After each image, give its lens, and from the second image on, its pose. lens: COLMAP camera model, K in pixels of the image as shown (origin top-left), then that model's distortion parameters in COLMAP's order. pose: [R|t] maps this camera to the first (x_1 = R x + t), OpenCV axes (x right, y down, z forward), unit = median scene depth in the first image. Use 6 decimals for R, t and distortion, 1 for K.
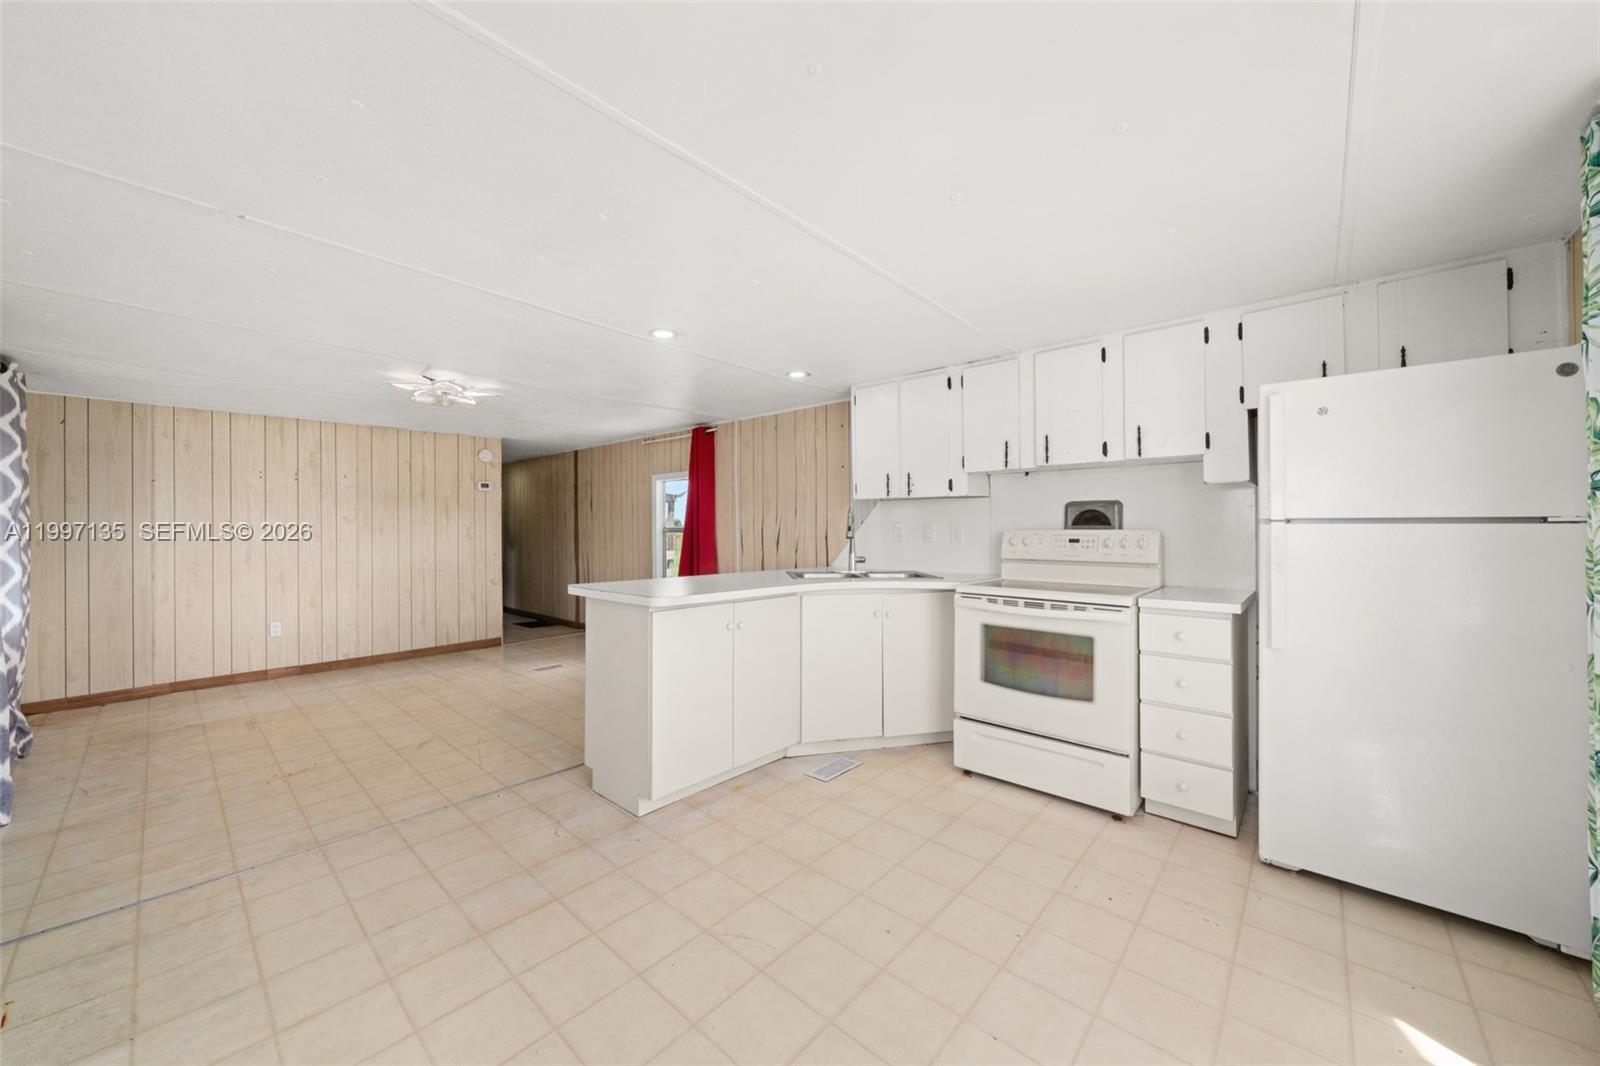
lens RADIAL K [[596.4, 0, 796.0], [0, 596.4, 542.1], [0, 0, 1]] dist [-0.001233, -0.000125]
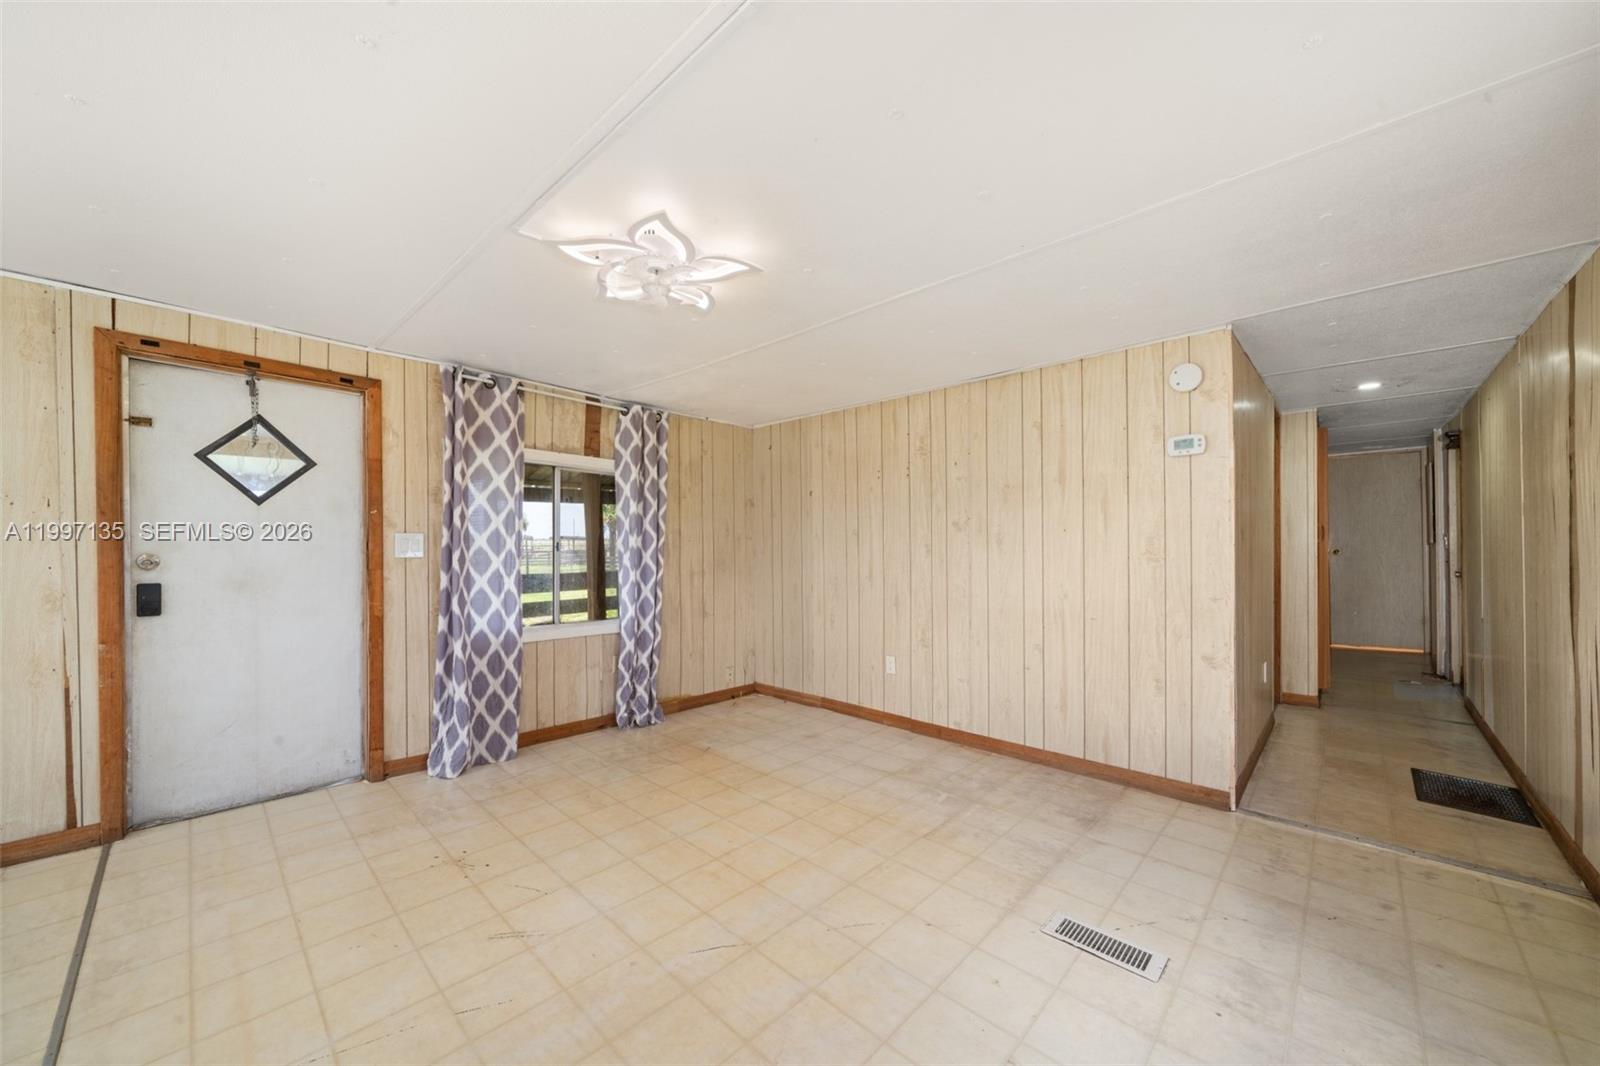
lens RADIAL K [[596.4, 0, 796.0], [0, 596.4, 542.1], [0, 0, 1]] dist [-0.001233, -0.000125]
pose [[-0.051437, 0.002839, -0.998672, -0.073020], [-0.021609, 0.999759, 0.003955, -0.021224], [0.998442, 0.021784, -0.051364, 0.989807]]
